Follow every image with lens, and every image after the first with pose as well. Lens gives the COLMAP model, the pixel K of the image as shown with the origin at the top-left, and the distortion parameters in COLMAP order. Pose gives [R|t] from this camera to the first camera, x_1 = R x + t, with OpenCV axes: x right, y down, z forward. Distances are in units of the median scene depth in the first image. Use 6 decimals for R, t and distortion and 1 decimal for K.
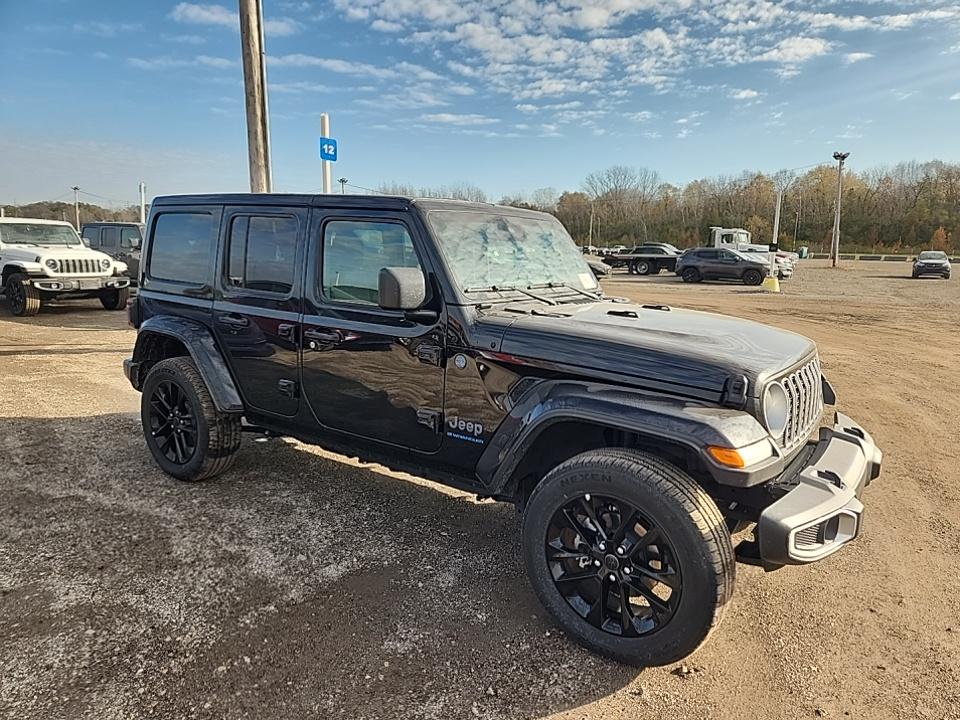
lens RADIAL K [[631.6, 0, 480.0], [0, 631.6, 360.0], [0, 0, 1]] dist [0.072504, -0.053738]
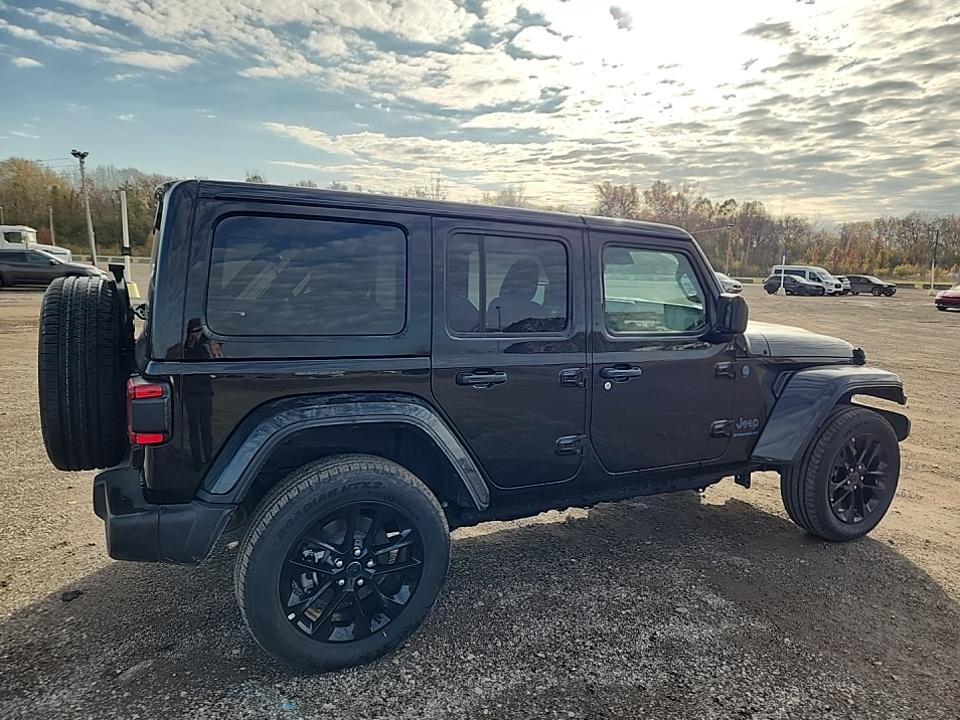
lens RADIAL K [[647.0, 0, 477.2], [0, 647.0, 339.9], [0, 0, 1]] dist [0.028624, -0.003294]
pose [[0.477403, -0.115013, 0.871125, -1.331308], [0.143361, 0.988308, 0.051919, -0.188244], [-0.866911, 0.100099, 0.488309, 0.838760]]
